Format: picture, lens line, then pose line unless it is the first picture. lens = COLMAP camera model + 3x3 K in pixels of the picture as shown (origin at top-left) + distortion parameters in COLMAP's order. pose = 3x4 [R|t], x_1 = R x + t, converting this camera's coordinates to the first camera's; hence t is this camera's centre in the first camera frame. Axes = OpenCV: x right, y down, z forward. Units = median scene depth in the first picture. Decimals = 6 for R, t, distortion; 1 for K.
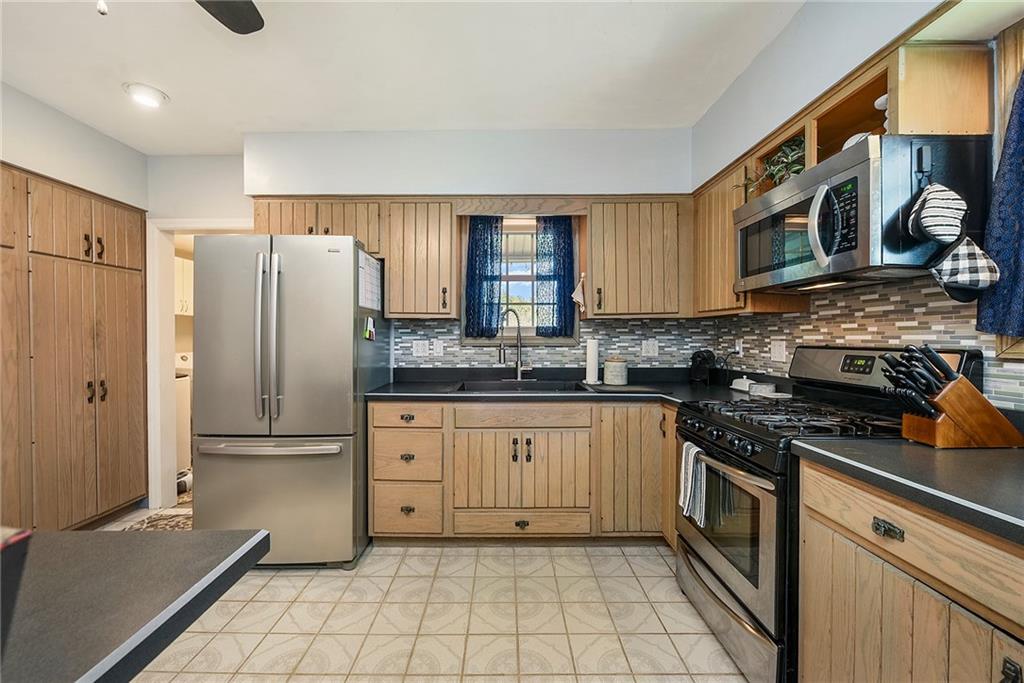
lens RADIAL K [[421.2, 0, 500.8], [0, 421.2, 333.4], [0, 0, 1]] dist [-0.010204, -0.000322]
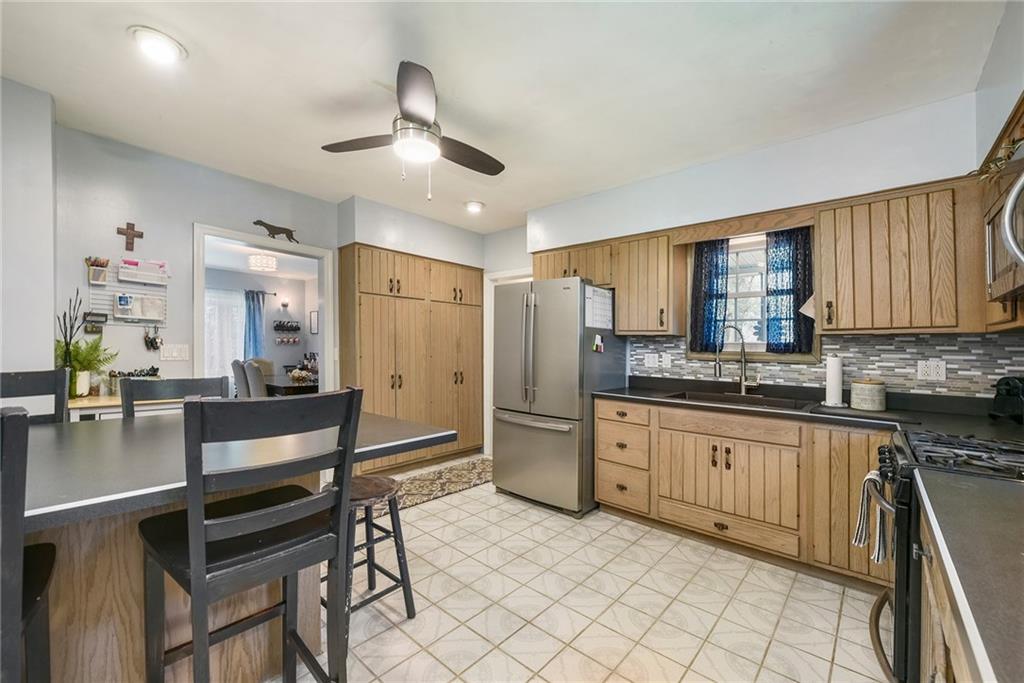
lens RADIAL K [[413.0, 0, 512.4], [0, 413.0, 345.6], [0, 0, 1]] dist [-0.012046, -0.000331]
pose [[0.752083, 0.013163, -0.658937, 0.325116], [-0.014307, 0.999891, 0.003645, -0.004383], [0.658913, 0.006686, 0.752189, -0.140888]]
